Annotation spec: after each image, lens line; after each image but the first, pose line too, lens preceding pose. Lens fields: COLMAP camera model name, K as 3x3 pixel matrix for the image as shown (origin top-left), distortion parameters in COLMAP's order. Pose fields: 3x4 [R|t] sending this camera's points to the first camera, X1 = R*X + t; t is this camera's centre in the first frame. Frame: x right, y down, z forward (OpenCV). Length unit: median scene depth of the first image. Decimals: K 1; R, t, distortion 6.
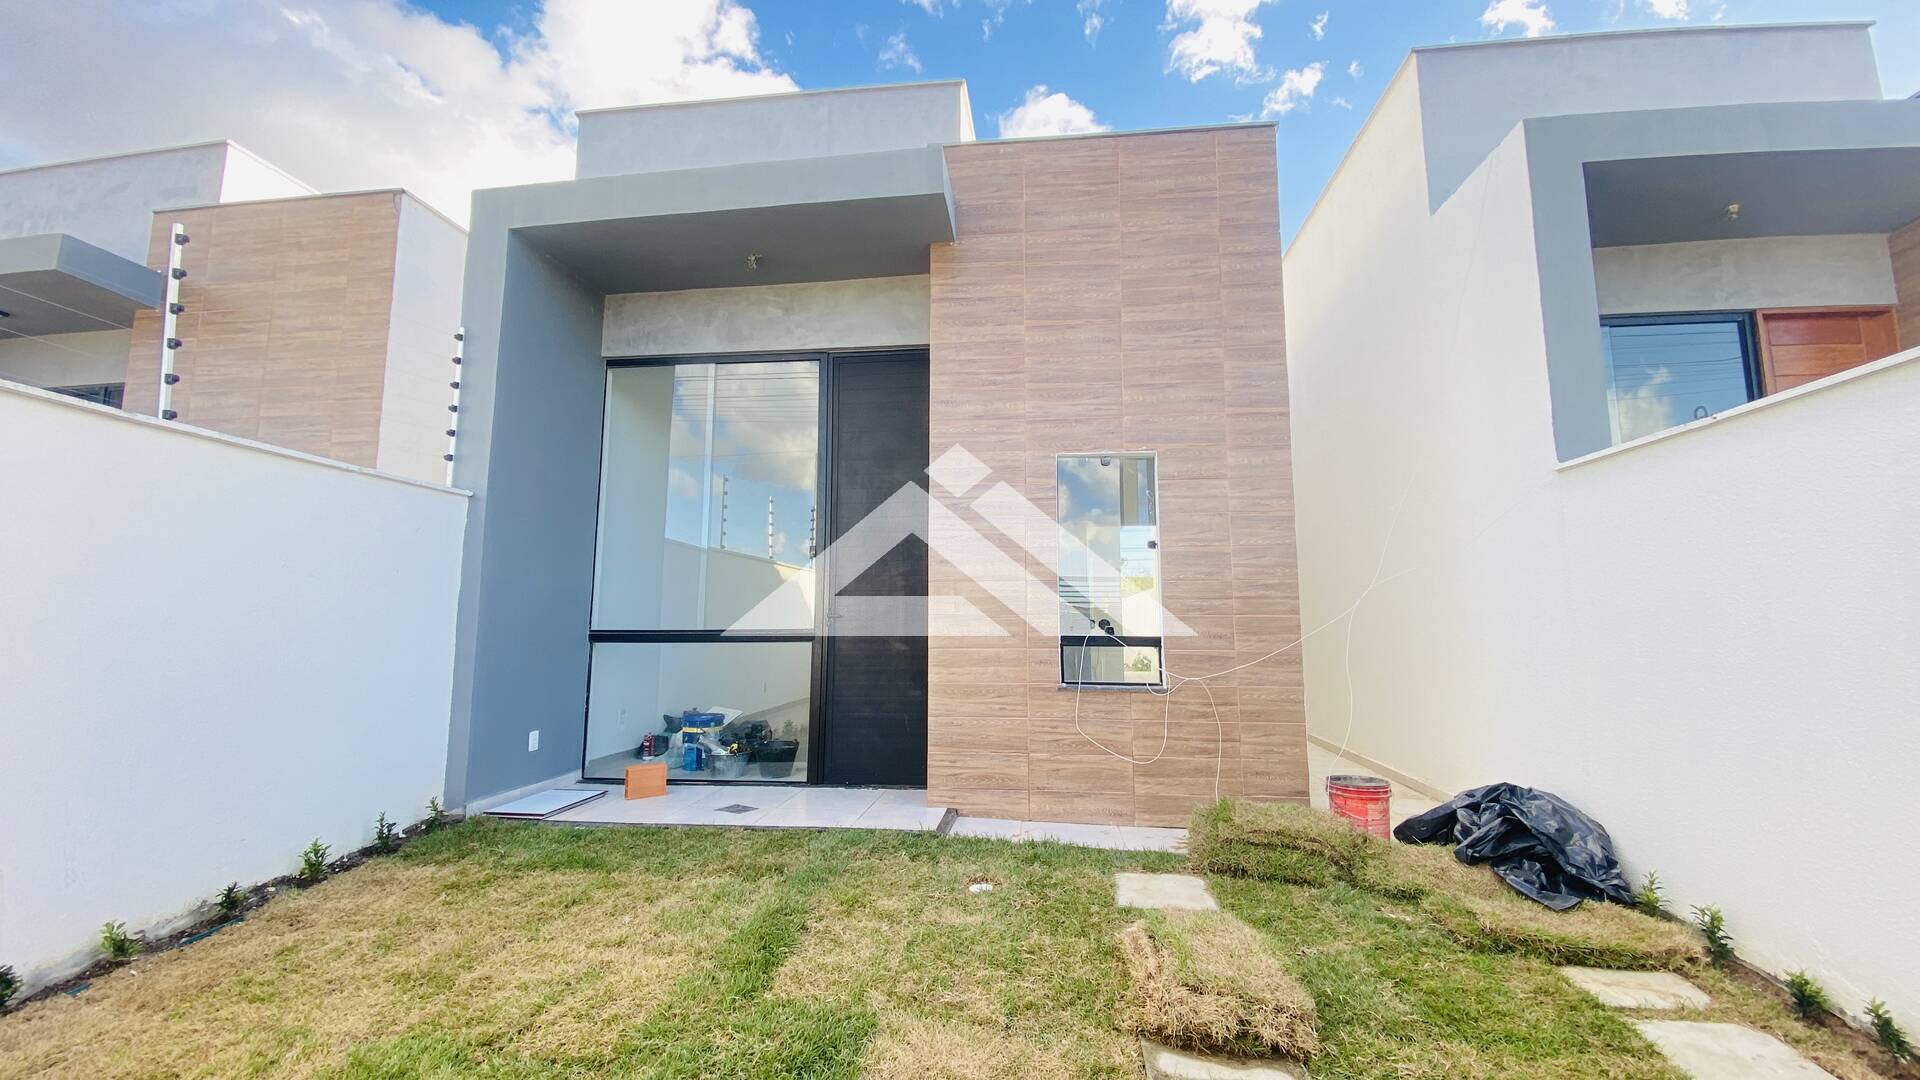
lens RADIAL K [[776.1, 0, 960.0], [0, 776.1, 540.0], [0, 0, 1]] dist [0.028644, -0.025915]
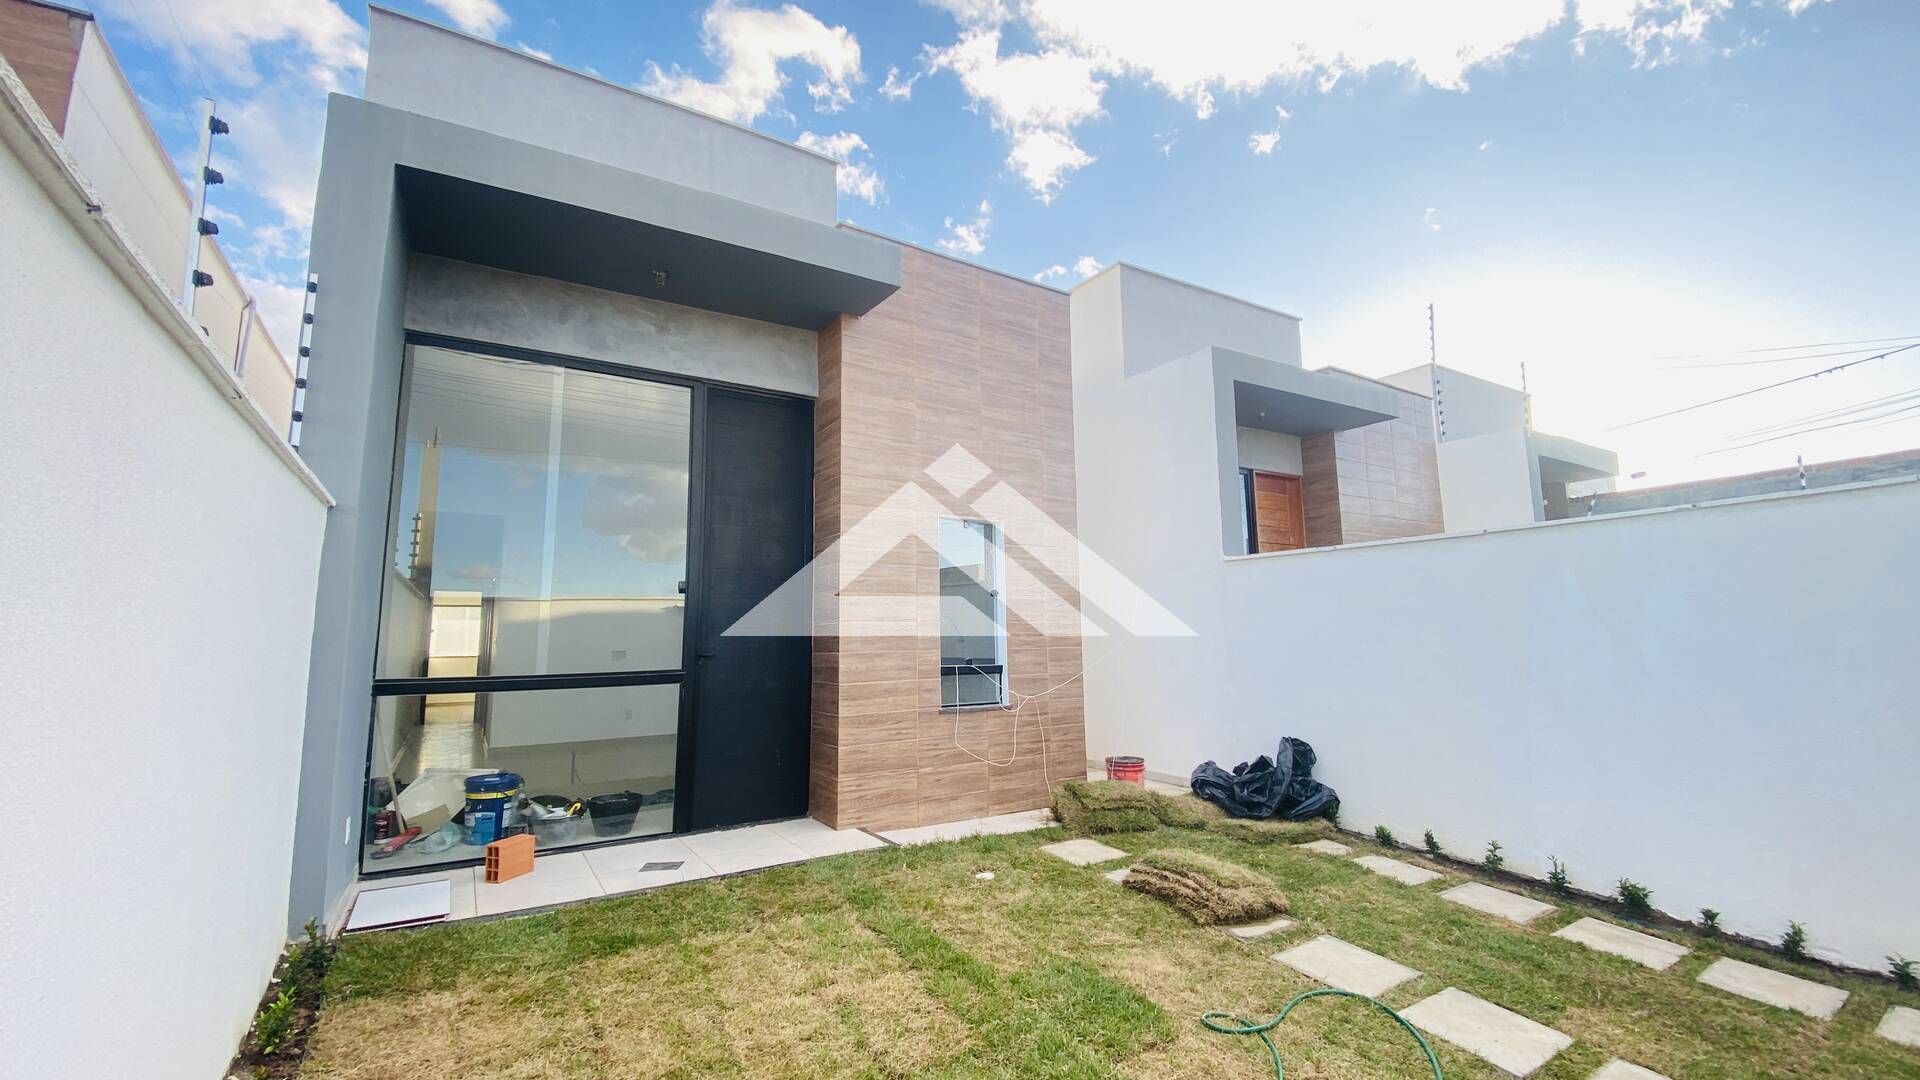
lens RADIAL K [[776.1, 0, 960.0], [0, 776.1, 540.0], [0, 0, 1]] dist [0.028644, -0.025915]
pose [[0.772710, 0.070211, 0.630864, -0.621816], [-0.057320, 0.997521, -0.040809, -0.027081], [-0.632165, -0.004627, 0.774820, 0.048088]]
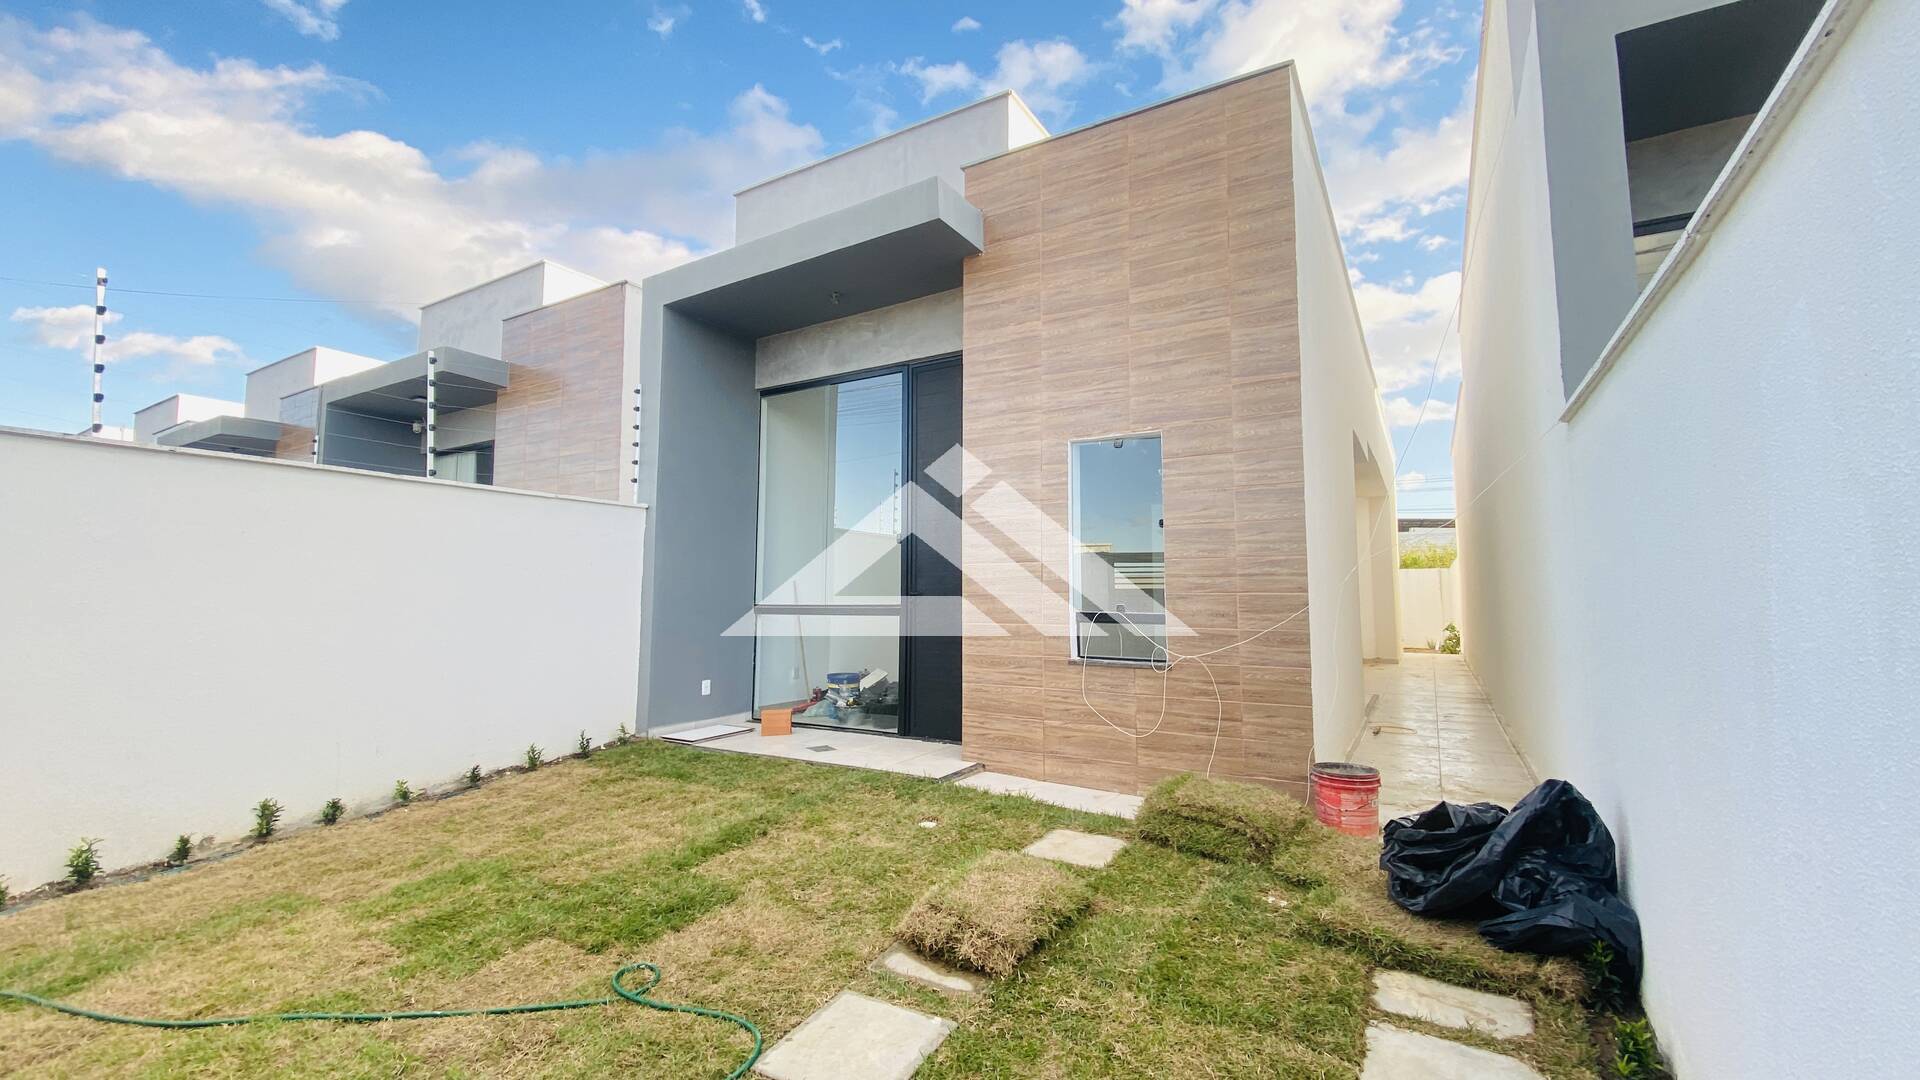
lens RADIAL K [[776.1, 0, 960.0], [0, 776.1, 540.0], [0, 0, 1]] dist [0.028644, -0.025915]
pose [[0.913100, -0.030161, -0.406618, 0.425345], [0.044584, 0.998666, 0.026042, -0.010252], [0.405290, -0.041908, 0.913227, -0.028442]]
